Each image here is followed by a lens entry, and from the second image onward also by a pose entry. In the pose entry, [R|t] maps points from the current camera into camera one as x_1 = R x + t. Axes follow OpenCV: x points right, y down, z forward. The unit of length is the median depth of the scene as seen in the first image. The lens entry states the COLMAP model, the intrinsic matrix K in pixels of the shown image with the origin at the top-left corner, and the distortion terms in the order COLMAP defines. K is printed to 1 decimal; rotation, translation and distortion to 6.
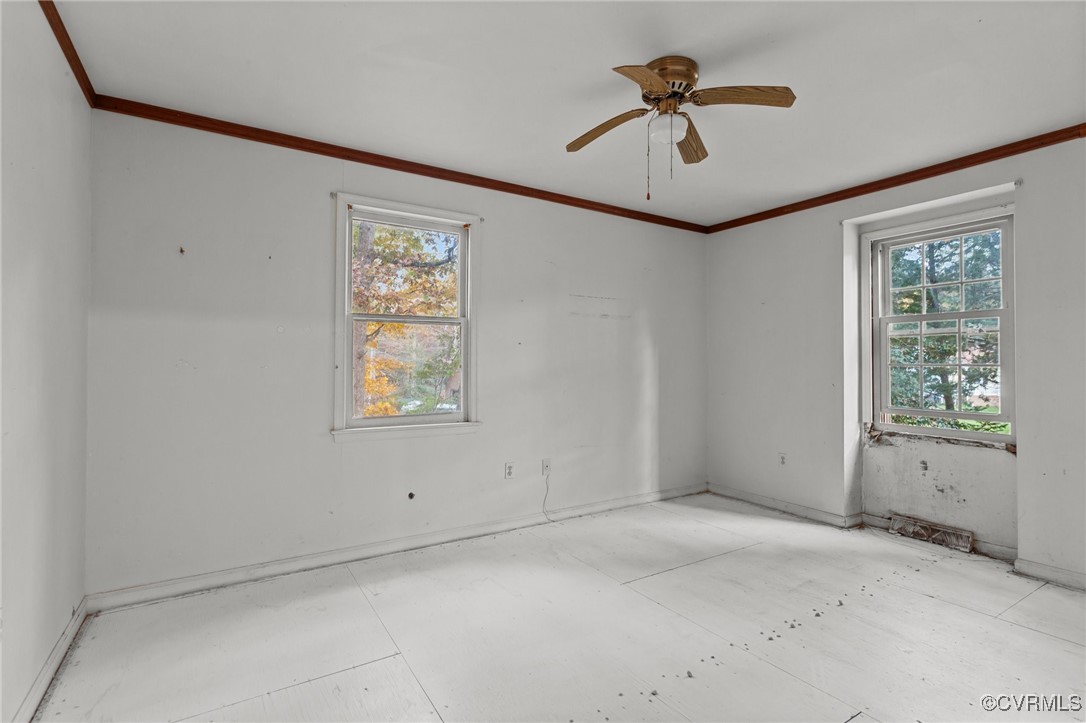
lens RADIAL K [[513.8, 0, 540.4], [0, 513.8, 353.5], [0, 0, 1]] dist [0.000969, 0.000909]
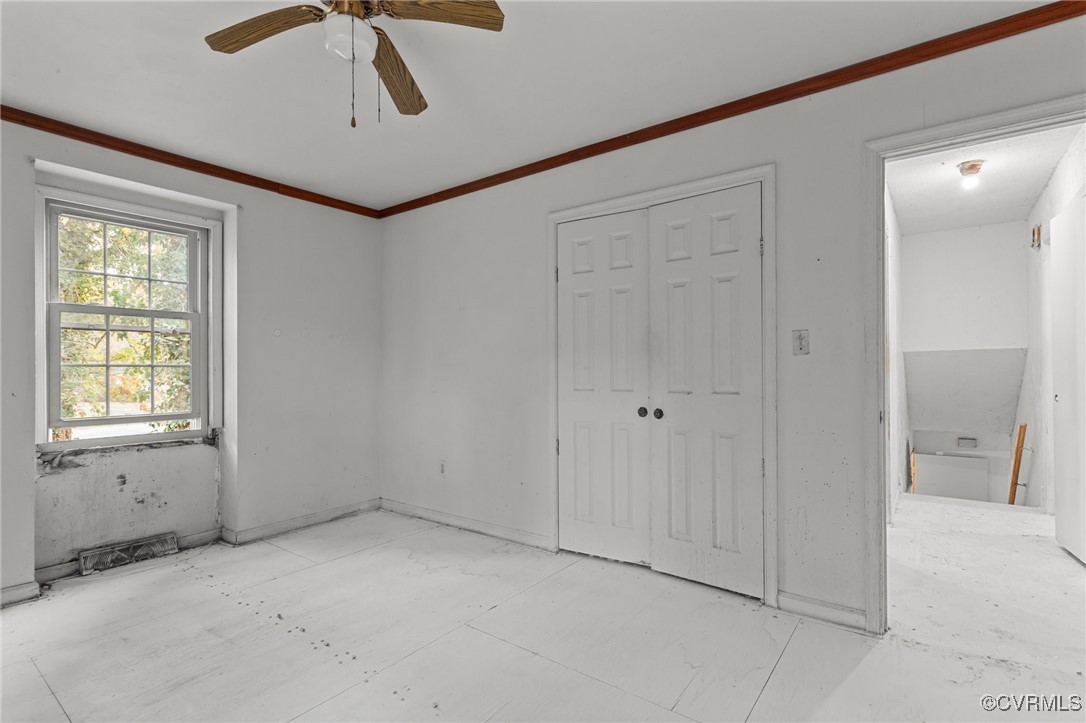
lens RADIAL K [[527.1, 0, 543.4], [0, 527.1, 371.7], [0, 0, 1]] dist [0.002292, 0.001337]
pose [[-0.356161, -0.005350, 0.934409, -0.365940], [-0.014155, 0.999900, 0.000329, 0.023178], [-0.934317, -0.013109, -0.356201, 0.673892]]
